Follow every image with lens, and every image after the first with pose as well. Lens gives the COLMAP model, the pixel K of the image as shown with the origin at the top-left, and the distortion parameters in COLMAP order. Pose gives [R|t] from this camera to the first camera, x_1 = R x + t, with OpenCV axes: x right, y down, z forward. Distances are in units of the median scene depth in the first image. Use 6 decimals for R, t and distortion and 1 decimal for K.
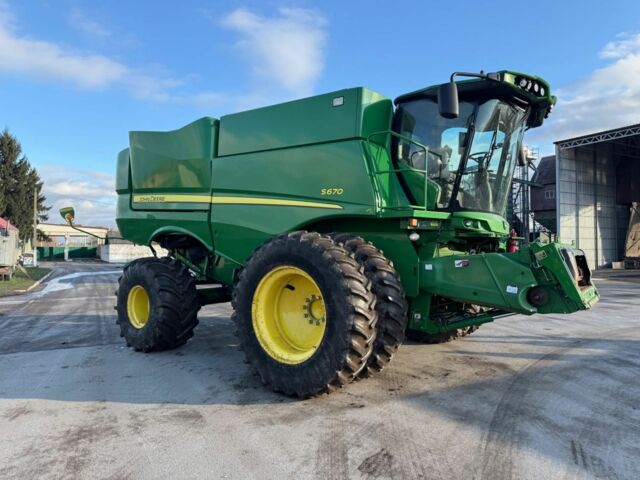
lens RADIAL K [[441.9, 0, 319.9], [0, 441.9, 201.0], [0, 0, 1]] dist [0.075790, -0.087998]
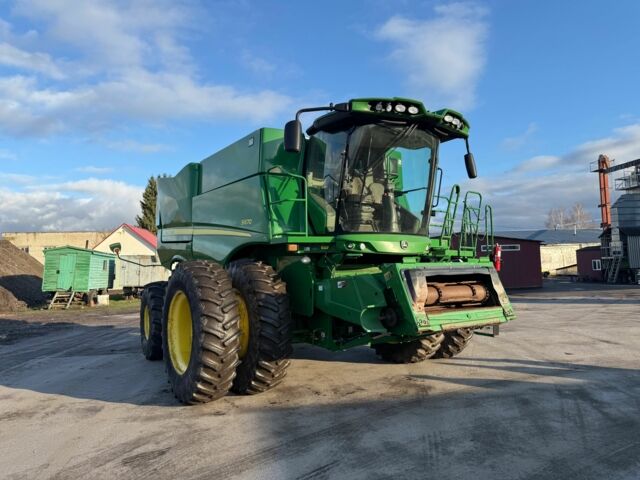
lens RADIAL K [[441.9, 0, 319.9], [0, 441.9, 201.0], [0, 0, 1]] dist [0.075790, -0.087998]
pose [[0.936186, -0.079386, -0.342423, 0.616650], [0.068229, 0.996676, -0.044525, -0.012398], [0.344820, 0.018321, 0.938490, 0.003961]]
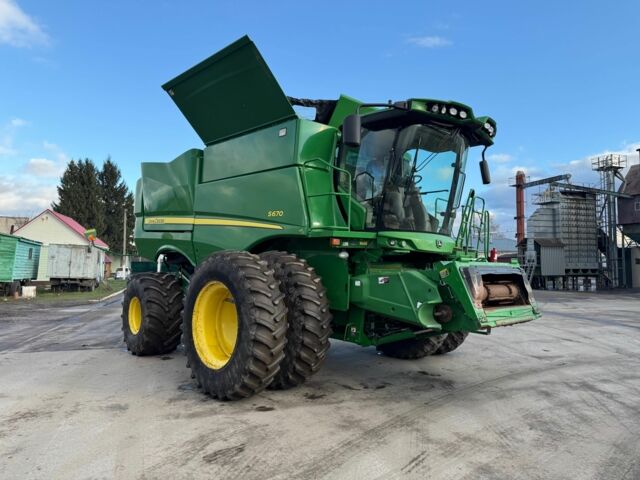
lens RADIAL K [[441.9, 0, 319.9], [0, 441.9, 201.0], [0, 0, 1]] dist [0.075790, -0.087998]
pose [[0.982445, -0.021446, -0.185316, 0.353568], [0.015015, 0.999238, -0.036039, -0.012185], [0.185948, 0.032624, 0.982018, -0.064579]]
